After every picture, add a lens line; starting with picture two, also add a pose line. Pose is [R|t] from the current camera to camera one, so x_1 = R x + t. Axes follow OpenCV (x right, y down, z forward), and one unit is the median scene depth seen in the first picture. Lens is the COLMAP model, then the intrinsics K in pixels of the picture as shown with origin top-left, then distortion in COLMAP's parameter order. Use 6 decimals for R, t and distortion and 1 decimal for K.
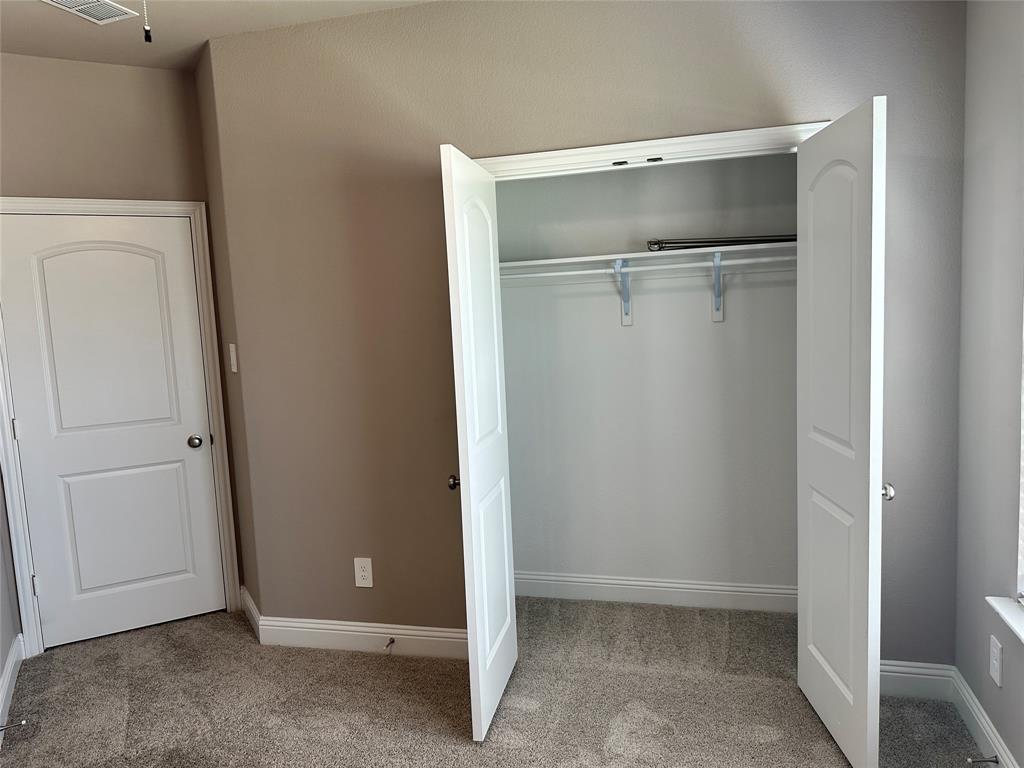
lens RADIAL K [[711.0, 0, 512.0], [0, 711.0, 384.0], [0, 0, 1]] dist [0.008110, -0.014902]
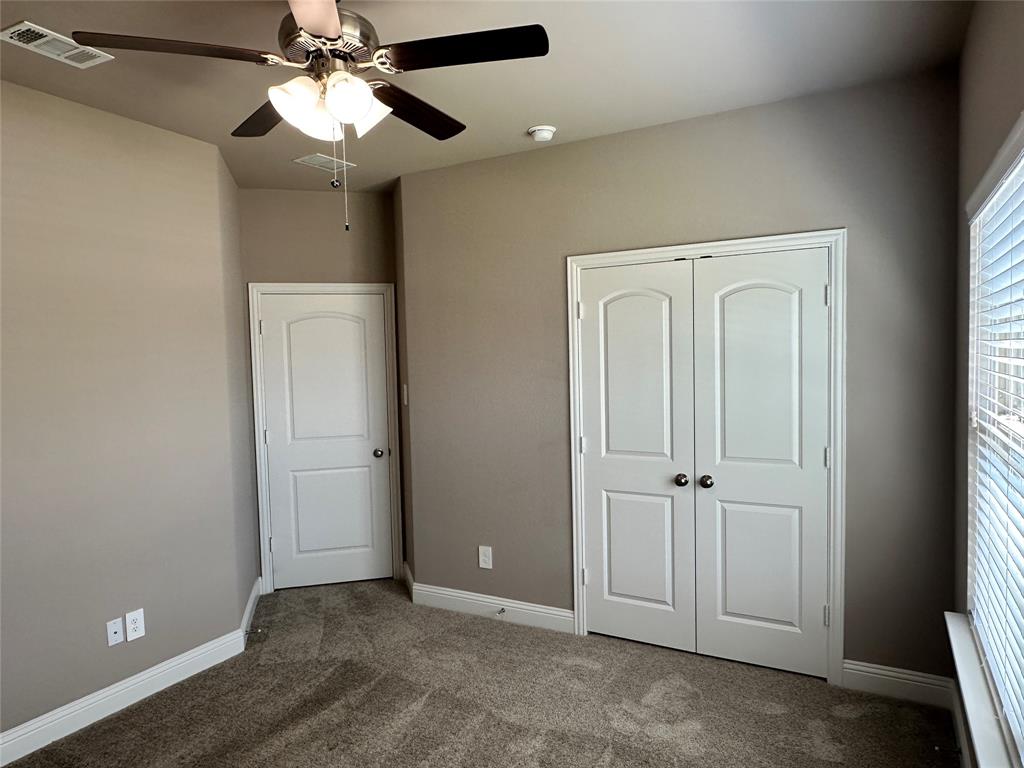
lens RADIAL K [[664.4, 0, 515.0], [0, 664.4, 386.0], [0, 0, 1]] dist [-0.008056, -0.000719]
pose [[0.968771, 0.034598, -0.245533, 0.144447], [-0.046822, 0.997928, -0.044121, -0.005938], [0.243498, 0.054239, 0.968384, -0.225819]]
